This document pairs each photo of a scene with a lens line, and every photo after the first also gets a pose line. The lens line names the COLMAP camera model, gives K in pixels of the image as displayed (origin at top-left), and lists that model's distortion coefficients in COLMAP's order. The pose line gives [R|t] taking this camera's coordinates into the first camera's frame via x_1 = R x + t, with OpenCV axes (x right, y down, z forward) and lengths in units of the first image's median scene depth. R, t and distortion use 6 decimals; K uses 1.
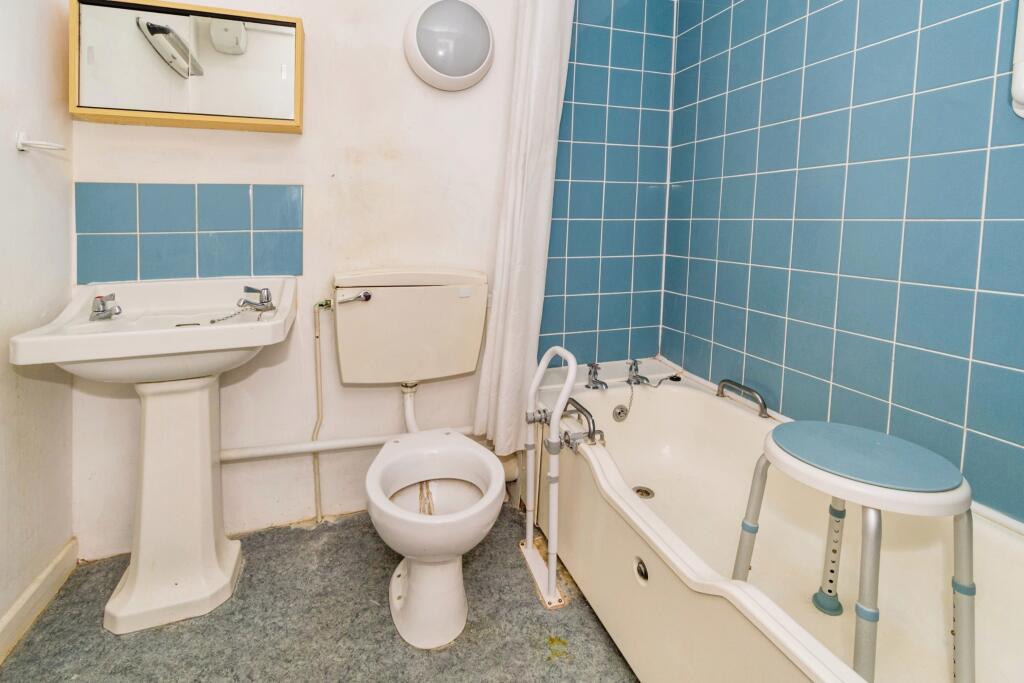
lens RADIAL K [[472.1, 0, 508.9], [0, 472.1, 266.2], [0, 0, 1]] dist [-0.001350, -0.000272]
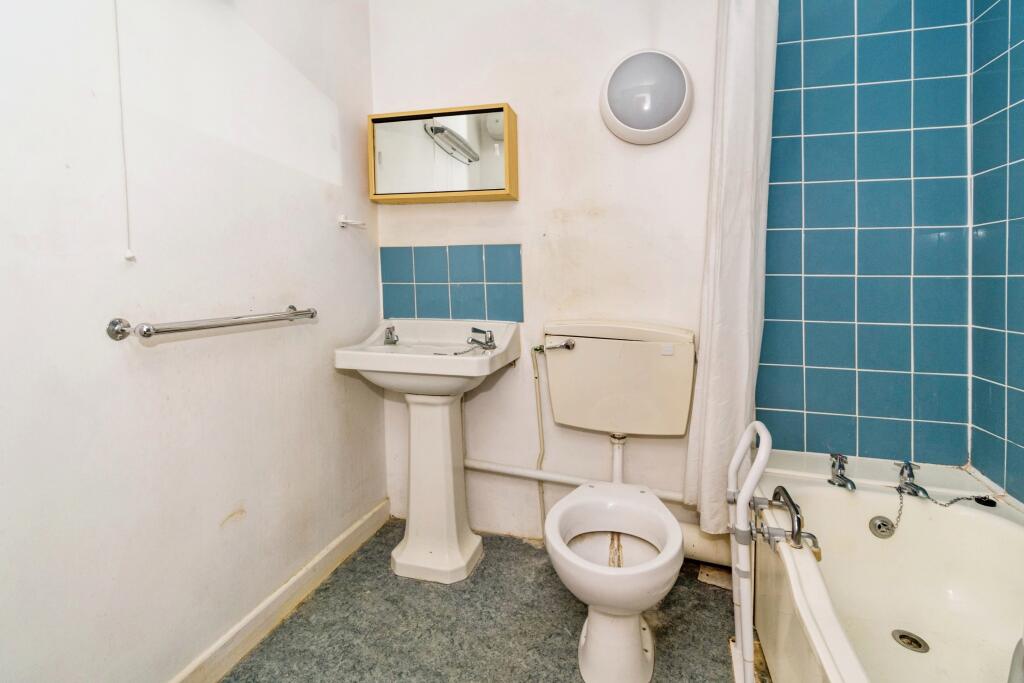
lens RADIAL K [[466.0, 0, 525.4], [0, 466.0, 316.5], [0, 0, 1]] dist [0.001644, -0.003384]
pose [[0.835831, 0.054178, -0.546307, 0.180711], [-0.060022, 0.998171, 0.007159, -0.002790], [0.545696, 0.026807, 0.837555, 0.044513]]
